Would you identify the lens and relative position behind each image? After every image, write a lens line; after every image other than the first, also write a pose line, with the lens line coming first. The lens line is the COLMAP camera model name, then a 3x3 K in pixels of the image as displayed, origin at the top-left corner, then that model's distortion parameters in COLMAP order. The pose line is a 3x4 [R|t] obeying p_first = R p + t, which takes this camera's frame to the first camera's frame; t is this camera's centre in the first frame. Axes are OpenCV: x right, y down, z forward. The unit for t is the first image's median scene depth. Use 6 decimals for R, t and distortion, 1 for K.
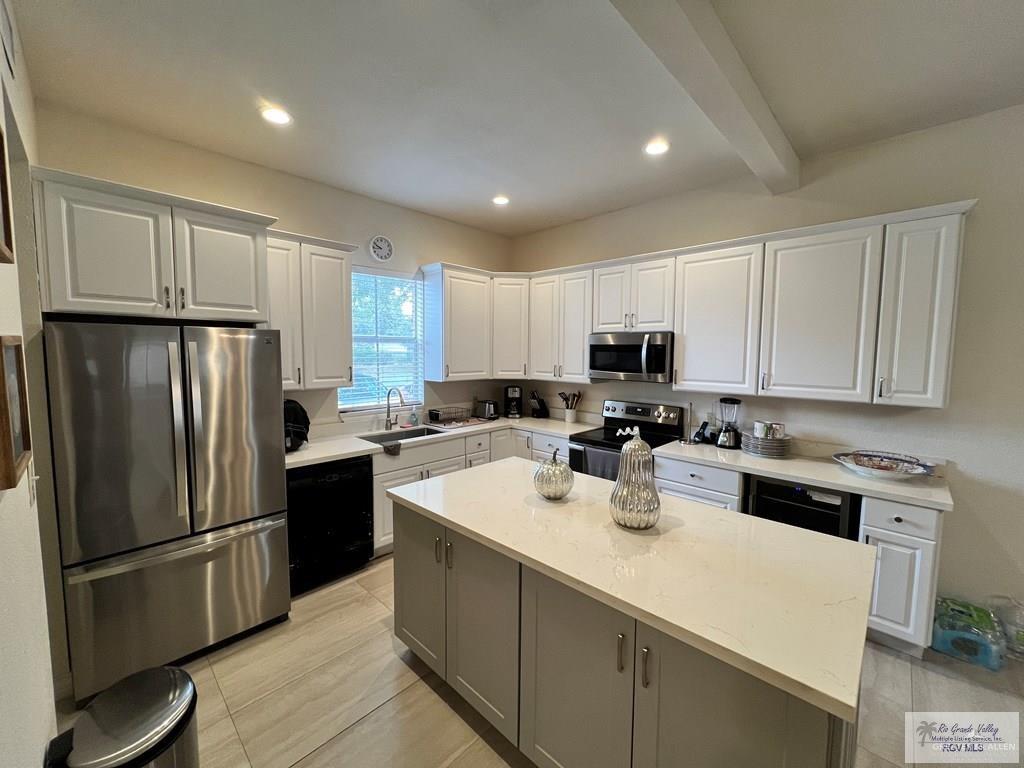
lens RADIAL K [[409.2, 0, 514.1], [0, 409.2, 380.2], [0, 0, 1]] dist [0.000116, -0.000175]
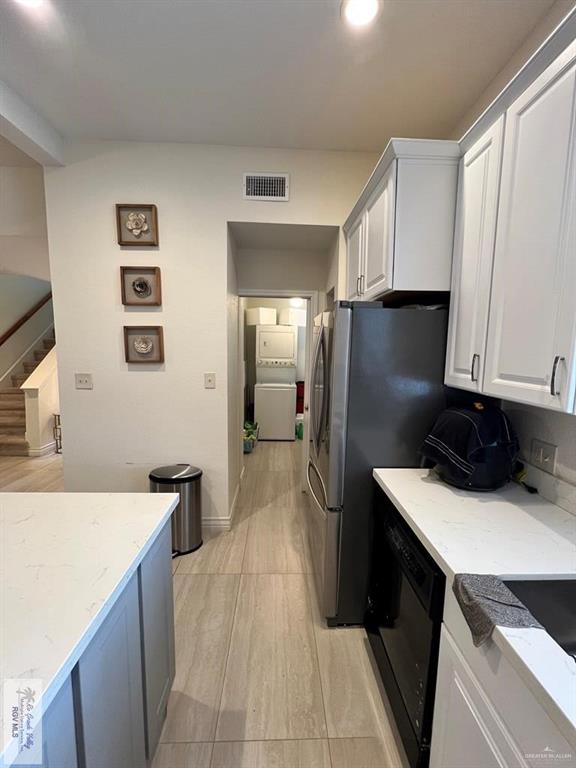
lens RADIAL K [[306.9, 0, 288.6], [0, 306.9, 380.4], [0, 0, 1]] dist [0.000116, -0.000175]
pose [[-0.694869, 0.071498, -0.715573, -0.049701], [-0.065587, 0.984598, 0.162067, -0.058482], [0.716139, 0.159547, -0.679477, 1.447239]]
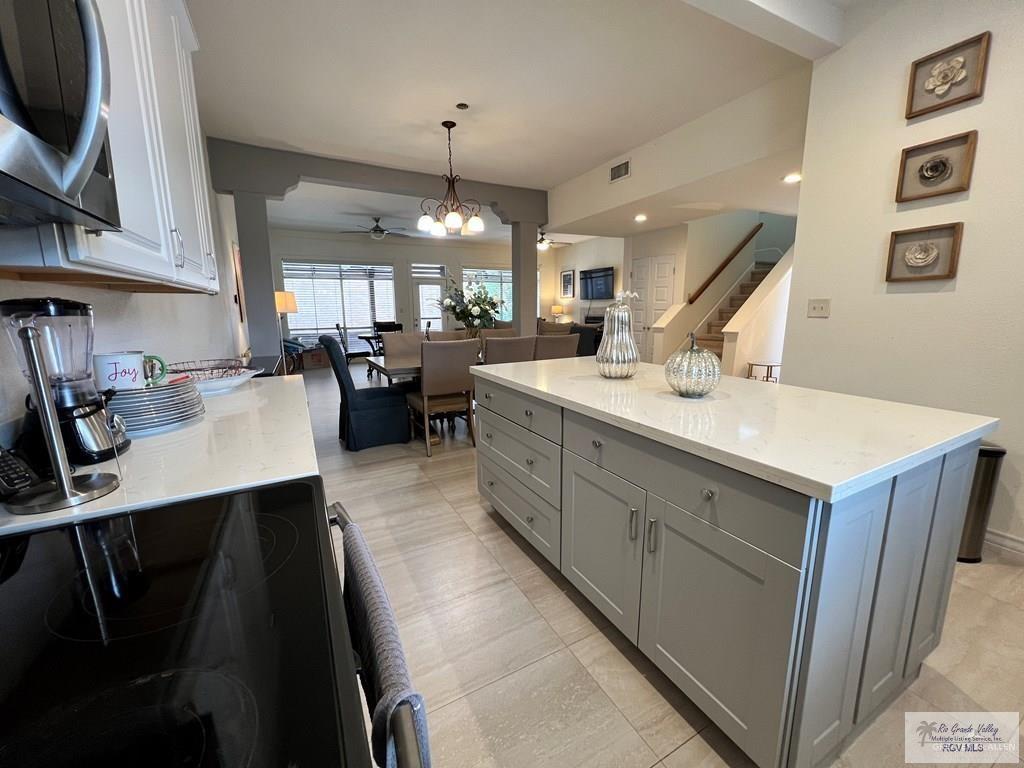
lens RADIAL K [[409.2, 0, 510.4], [0, 409.2, 376.2], [0, 0, 1]] dist [0.000116, -0.000175]
pose [[-0.948083, -0.044493, 0.314895, 0.145741], [0.034327, 0.970062, 0.240419, 0.032444], [-0.316164, 0.238747, -0.918172, 1.650705]]
